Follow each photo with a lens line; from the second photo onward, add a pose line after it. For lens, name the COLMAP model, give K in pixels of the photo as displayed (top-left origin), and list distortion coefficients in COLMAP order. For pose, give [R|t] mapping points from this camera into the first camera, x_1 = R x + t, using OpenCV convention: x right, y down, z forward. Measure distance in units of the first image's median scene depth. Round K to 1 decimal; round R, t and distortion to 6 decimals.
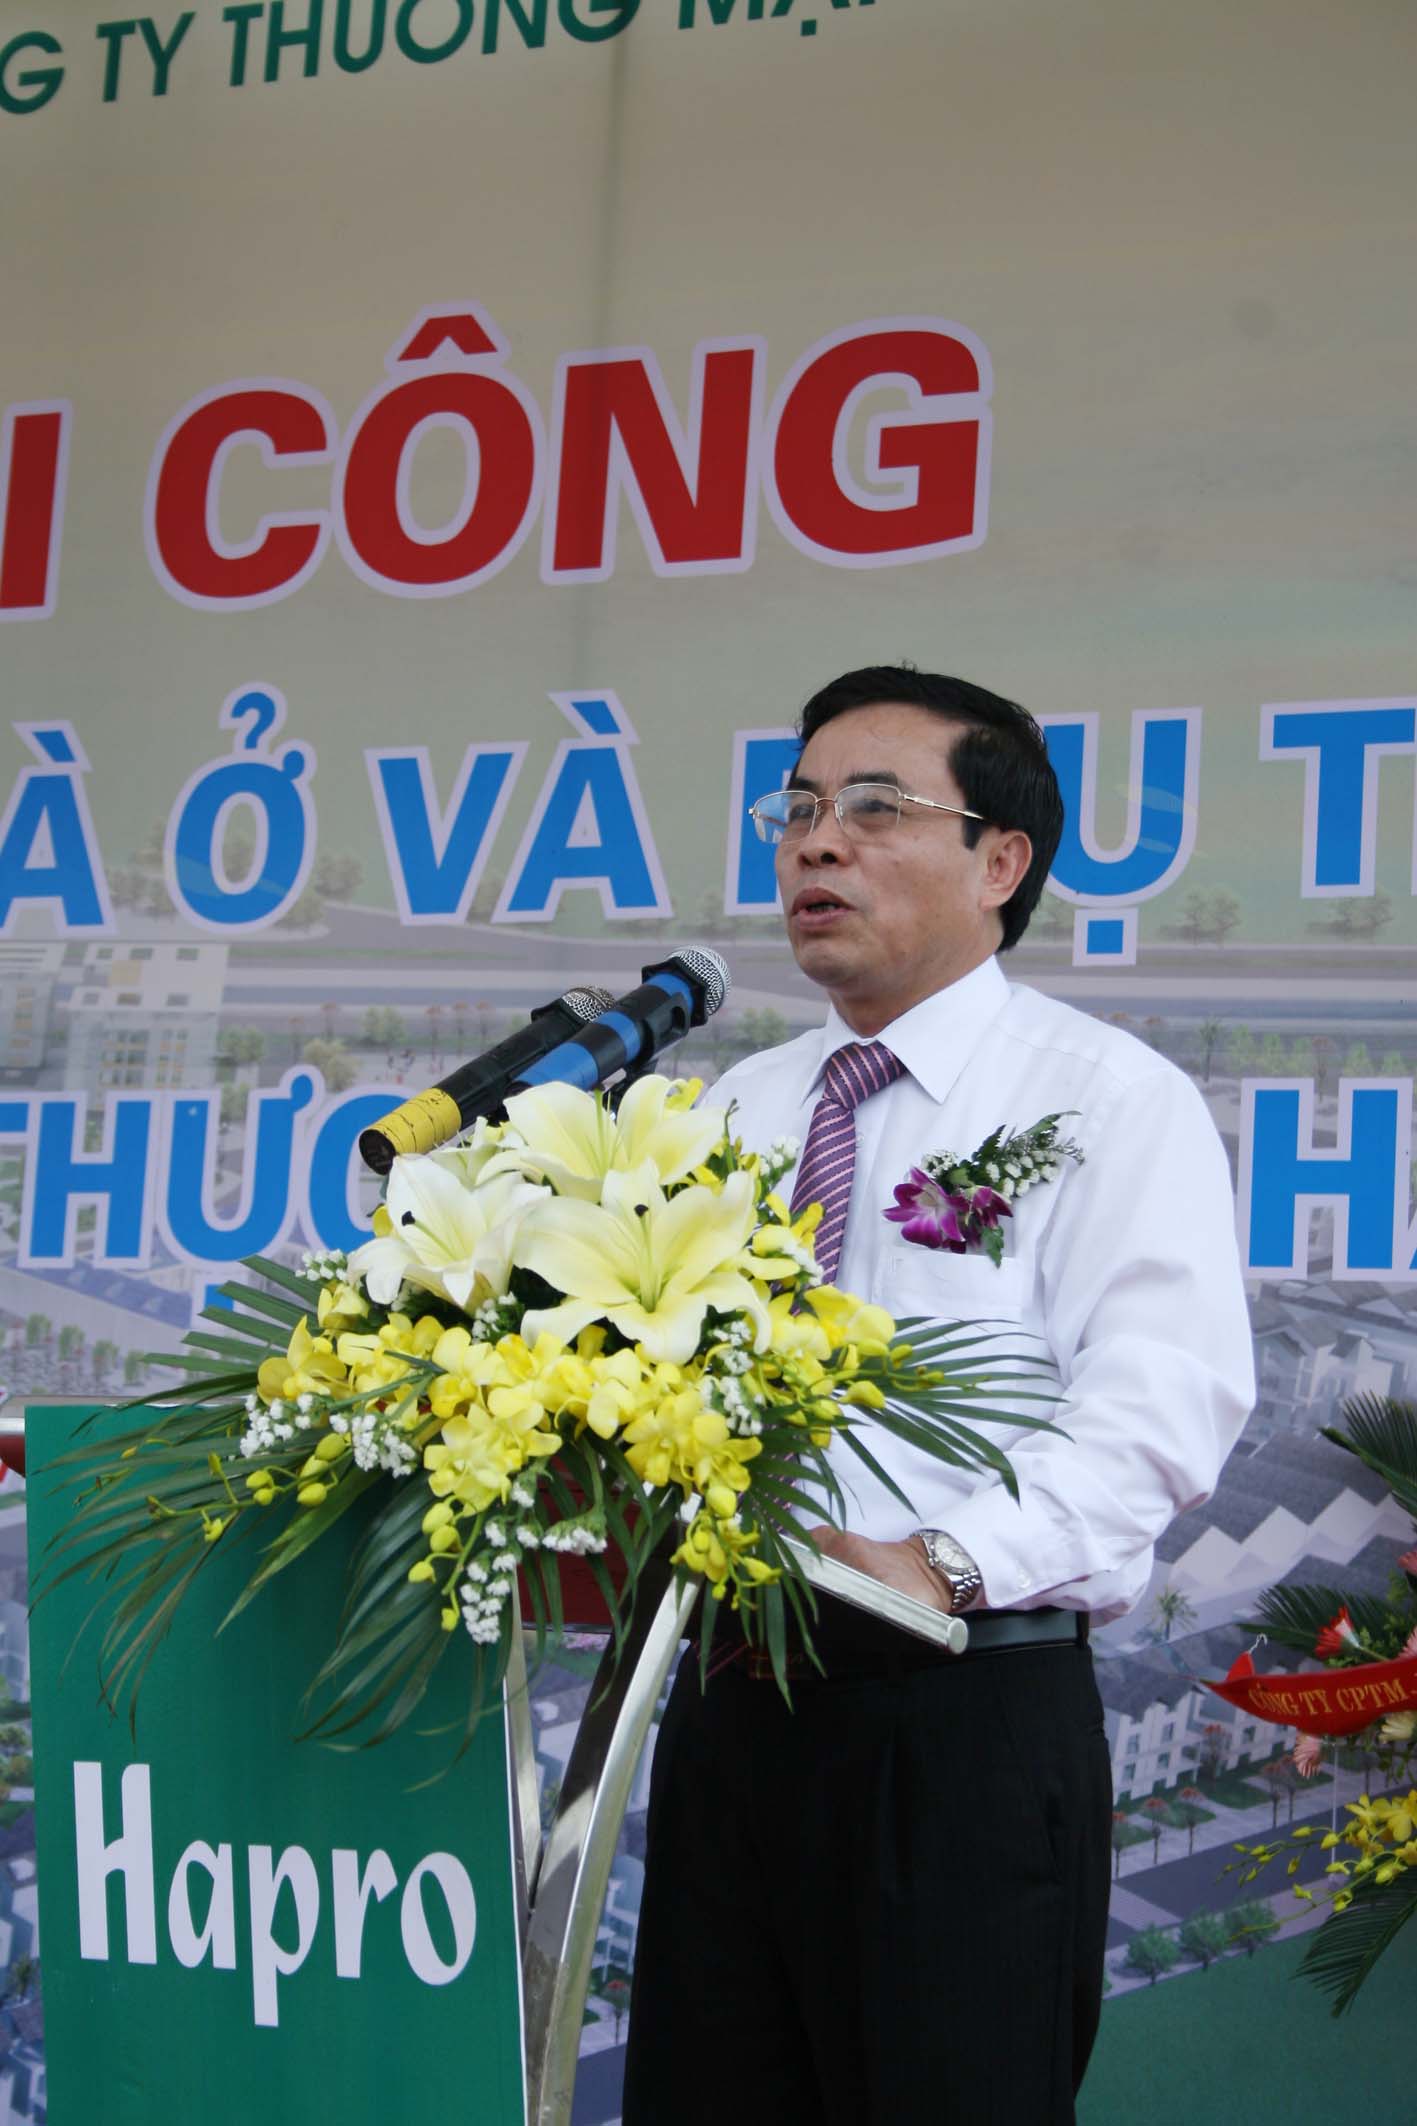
lens RADIAL K [[4506.2, 0, 702.5], [0, 4506.2, 1028.7], [0, 0, 1]] dist [0.024714, 0.624863]
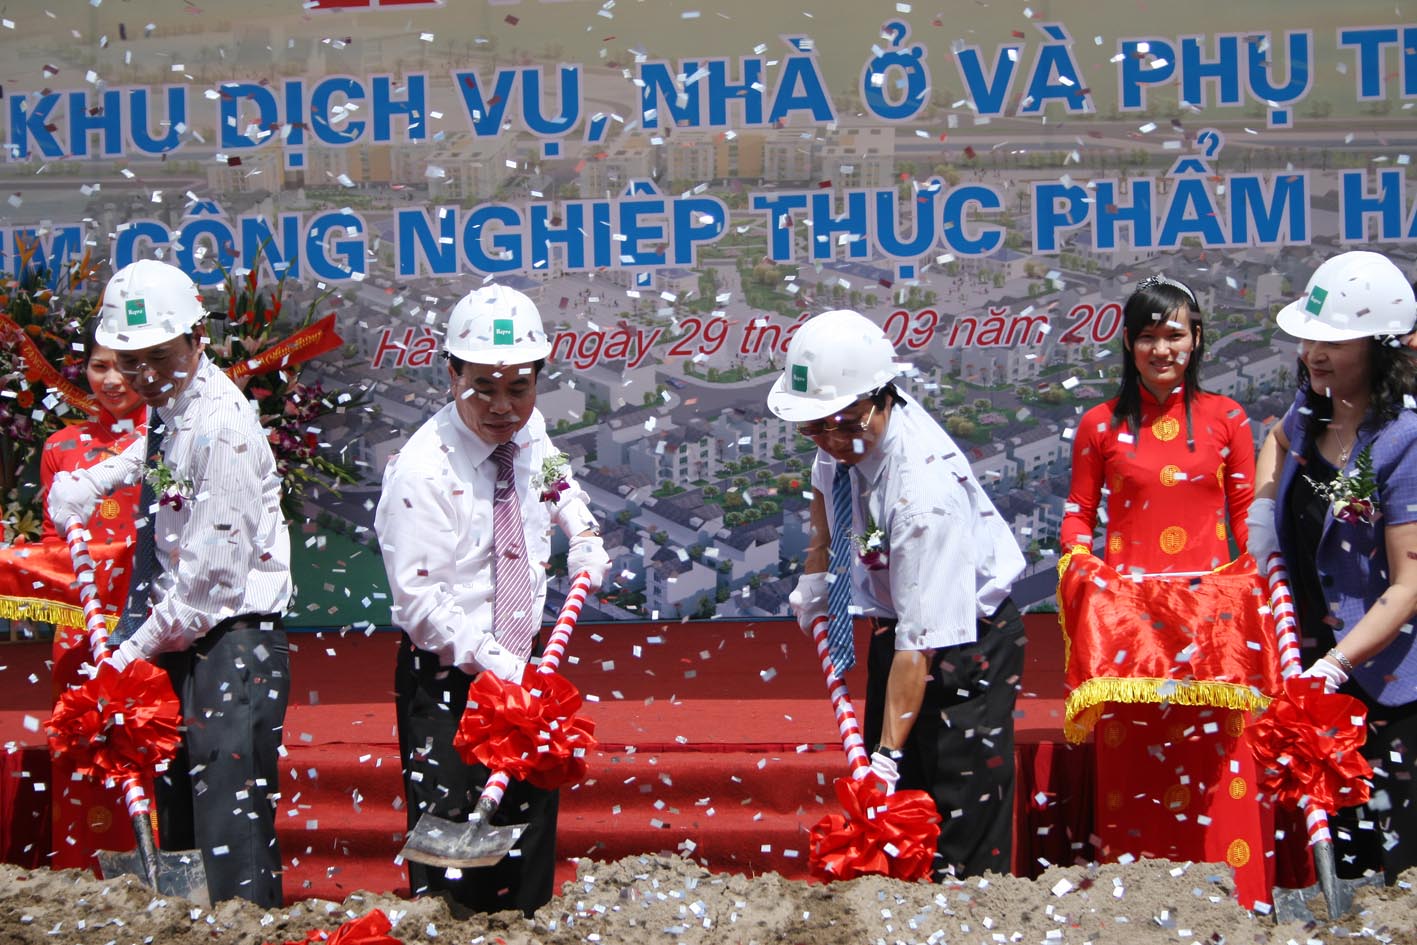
lens RADIAL K [[3428.1, 0, 705.6], [0, 3428.1, 458.7], [0, 0, 1]] dist [0.072884, 0.388723]
pose [[0.947228, -0.070744, 0.312656, -0.889676], [0.029027, 0.990266, 0.136125, -0.108331], [-0.319243, -0.119866, 0.940062, -0.831856]]
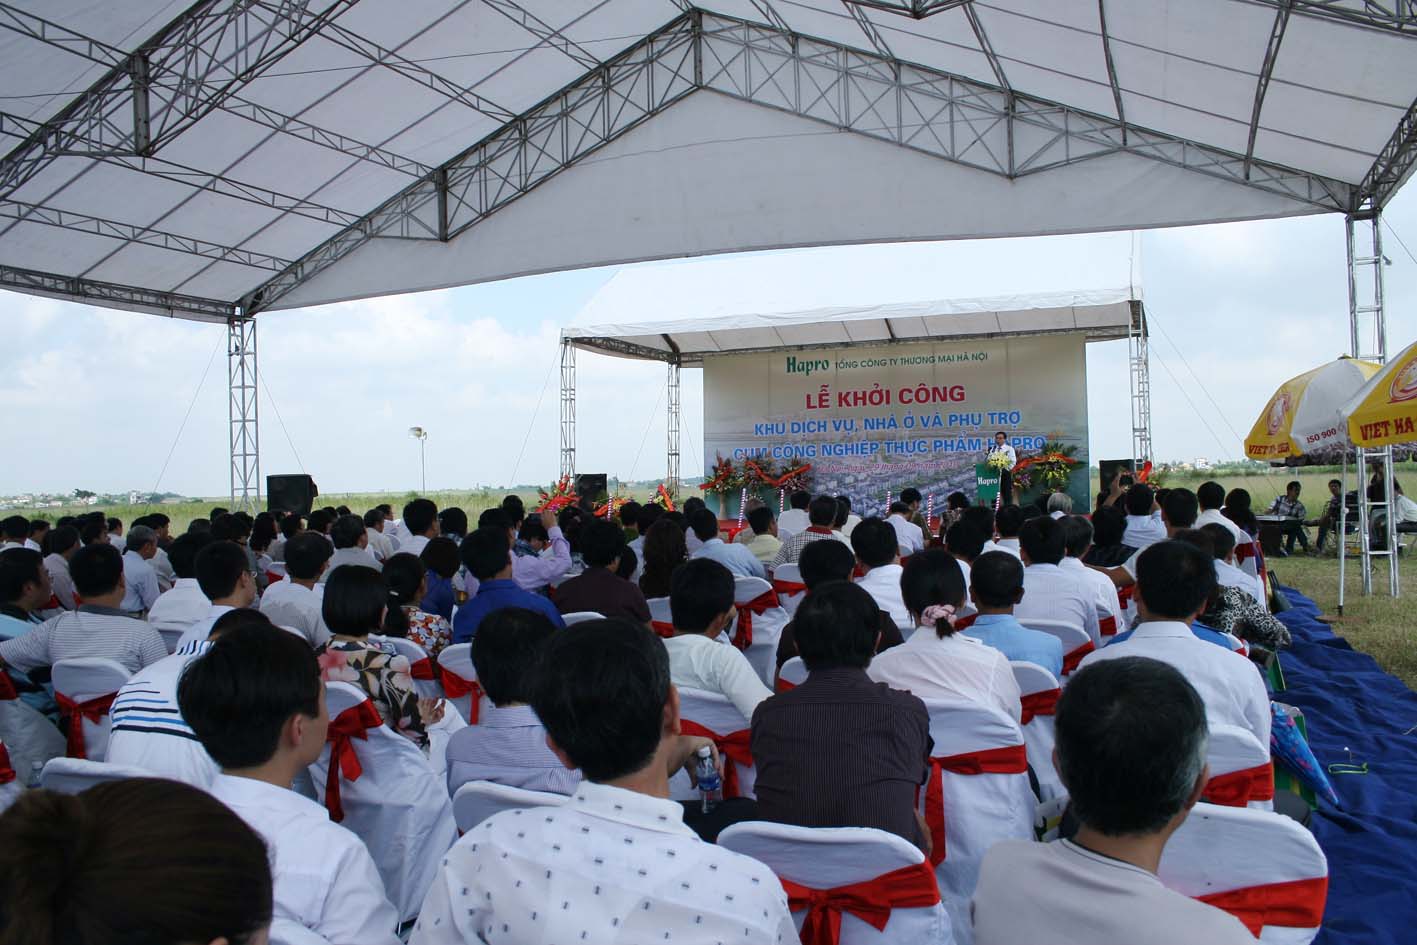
lens RADIAL K [[1177.7, 0, 709.1], [0, 1177.7, 479.4], [0, 0, 1]] dist [-0.166912, 0.141992]
pose [[0.996054, -0.061251, 0.064223, -1.055211], [0.053998, 0.992557, 0.109151, -0.323873], [-0.070430, -0.105252, 0.991948, -2.796712]]
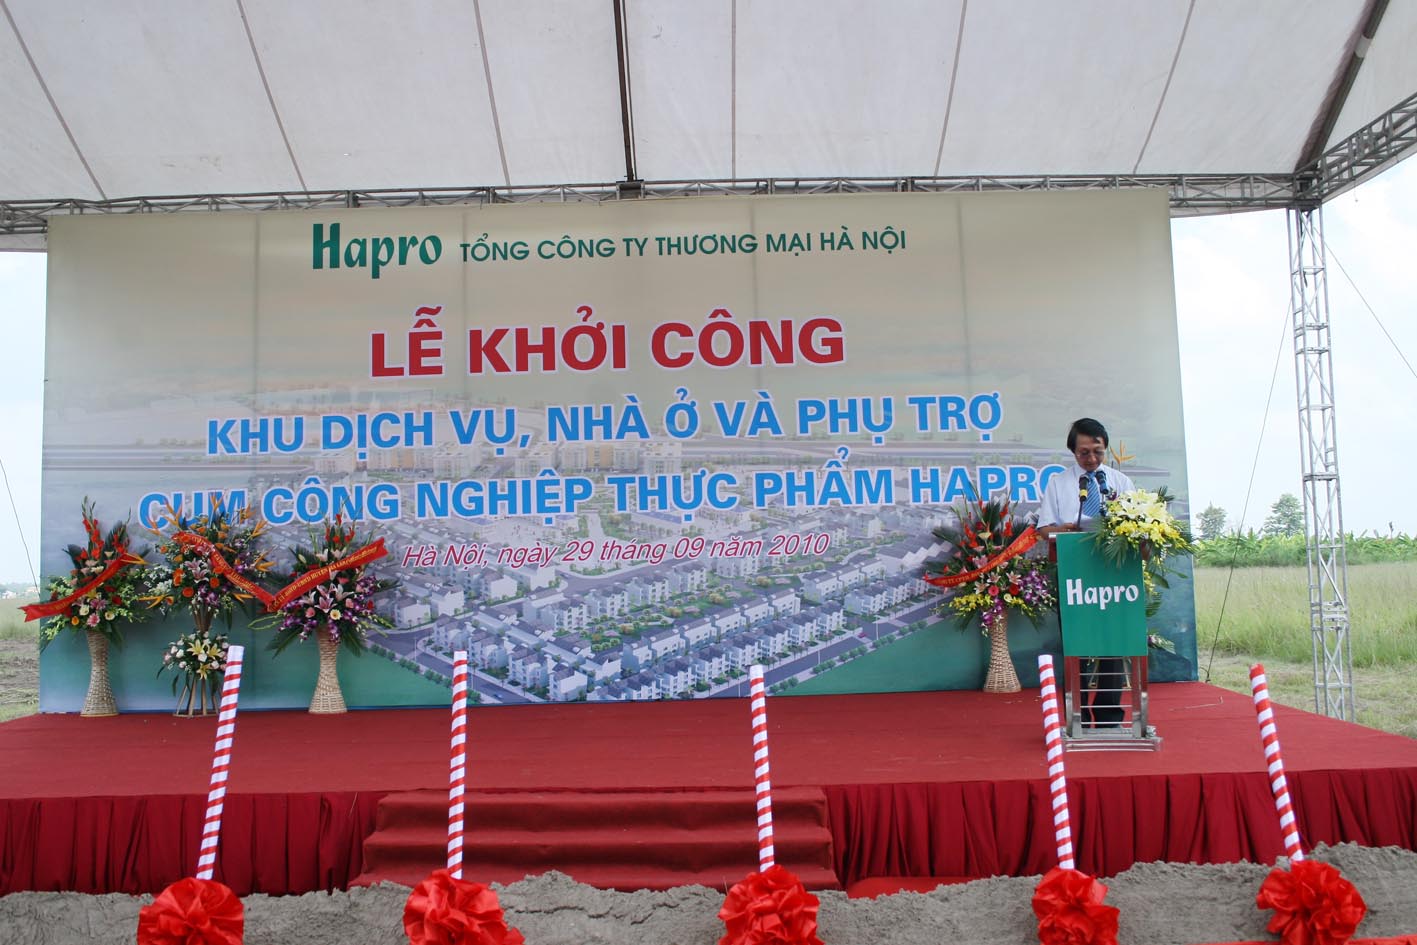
lens RADIAL K [[1538.6, 0, 708.5], [0, 1538.6, 472.5], [0, 0, 1]] dist [-0.107142, 0.126440]
pose [[0.893619, -0.032622, 0.447639, -0.889880], [0.011009, 0.998648, 0.050800, -0.076135], [-0.448691, -0.040468, 0.892770, -0.500152]]
